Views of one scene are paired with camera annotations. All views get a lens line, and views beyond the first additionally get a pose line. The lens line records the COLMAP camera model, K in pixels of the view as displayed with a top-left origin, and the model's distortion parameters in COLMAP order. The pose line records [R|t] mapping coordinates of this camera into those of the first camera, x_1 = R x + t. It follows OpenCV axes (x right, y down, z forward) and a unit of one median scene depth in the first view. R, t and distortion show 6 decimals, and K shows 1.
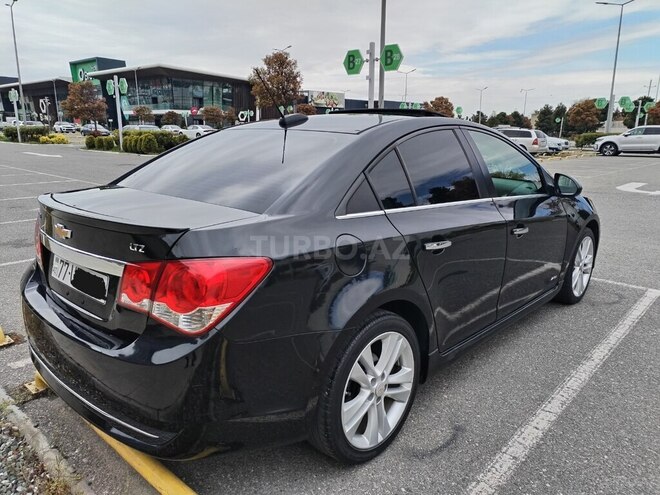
lens RADIAL K [[491.8, 0, 308.0], [0, 491.8, 220.2], [0, 0, 1]] dist [-0.000674, 0.004399]
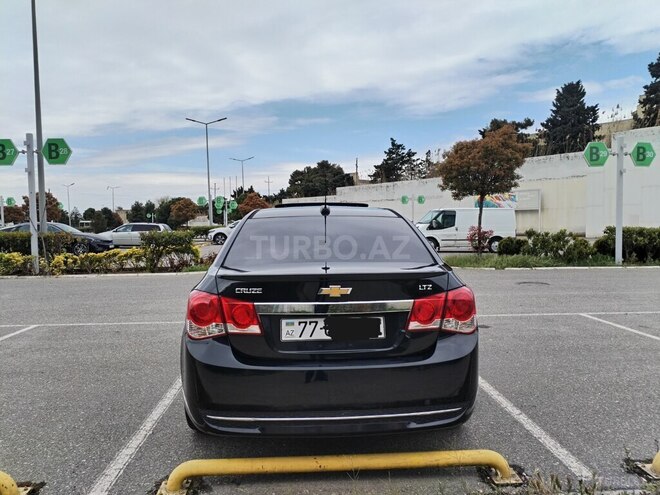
lens RADIAL K [[503.9, 0, 302.8], [0, 503.9, 203.5], [0, 0, 1]] dist [0.004083, 0.007889]
pose [[0.700617, 0.015155, 0.713377, -1.005358], [0.145113, 0.975855, -0.163248, 0.000539], [-0.698626, 0.217894, 0.681501, 0.068595]]
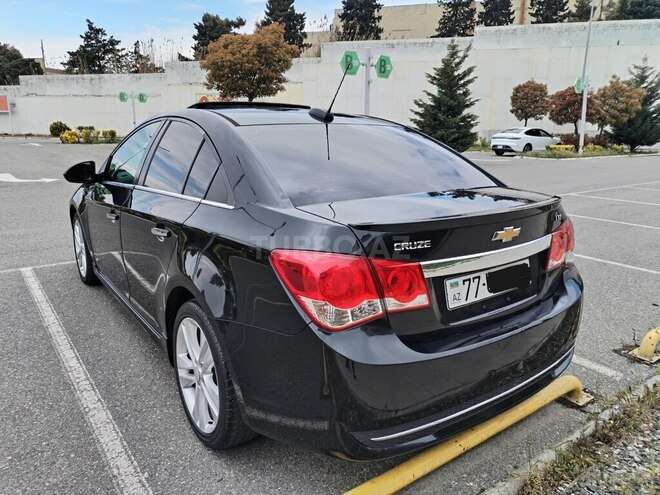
lens RADIAL K [[527.3, 0, 339.5], [0, 527.3, 197.4], [0, 0, 1]] dist [0.000353, 0.007659]
pose [[0.137299, -0.137701, 0.980912, -1.047232], [0.167778, 0.979214, 0.113978, -0.152029], [-0.976217, 0.148927, 0.157548, 0.764470]]
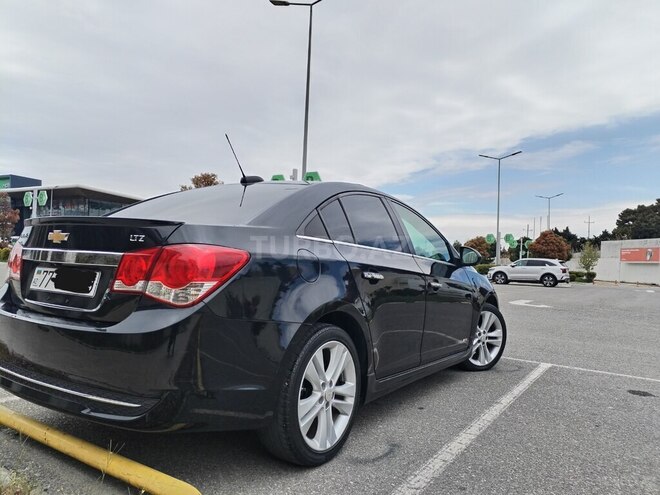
lens RADIAL K [[485.4, 0, 303.6], [0, 485.4, 215.5], [0, 0, 1]] dist [-0.004239, -0.001741]
pose [[0.986095, 0.059811, 0.155047, -0.077045], [-0.016441, 0.963523, -0.267122, 0.176013], [-0.165368, 0.260858, 0.951108, -0.111849]]
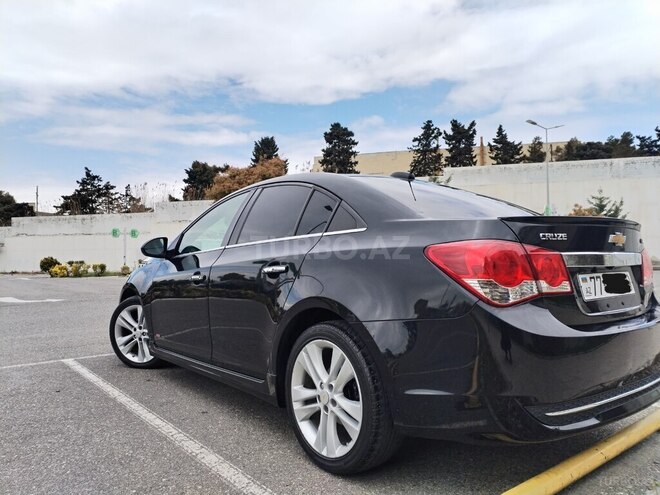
lens RADIAL K [[503.2, 0, 329.4], [0, 503.2, 190.3], [0, 0, 1]] dist [-0.004861, 0.003003]
pose [[0.096436, 0.147210, 0.984393, -1.148066], [0.176169, 0.970863, -0.162446, -0.012438], [-0.979625, 0.189085, 0.067692, 1.031846]]
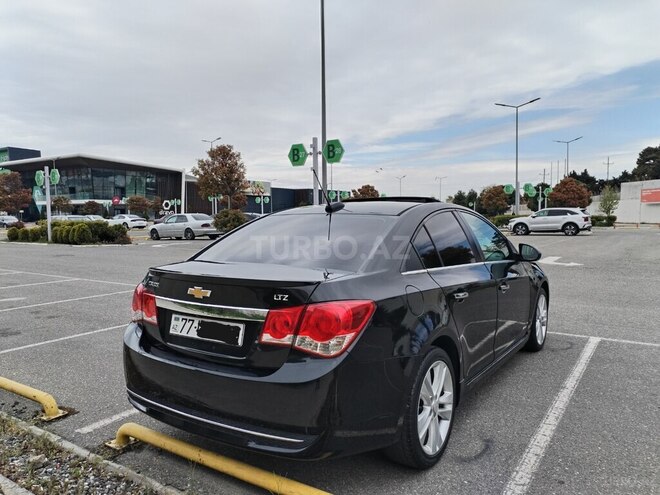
lens RADIAL K [[491.8, 0, 308.0], [0, 491.8, 220.2], [0, 0, 1]] dist [-0.000674, 0.004399]
pose [[0.989070, -0.018724, 0.146254, -0.265438], [0.043884, 0.984336, -0.170753, 0.046201], [-0.140766, 0.175304, 0.974399, -0.221981]]
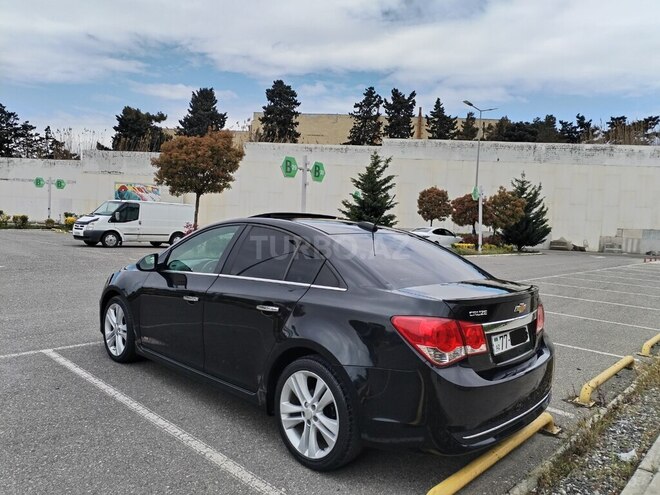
lens RADIAL K [[514.8, 0, 329.4], [0, 514.8, 166.4], [0, 0, 1]] dist [-0.000691, 0.008501]
pose [[-0.040601, 0.095991, 0.994554, -1.479412], [0.134320, 0.986864, -0.089766, -0.249955], [-0.990106, 0.129944, -0.052961, 1.101995]]
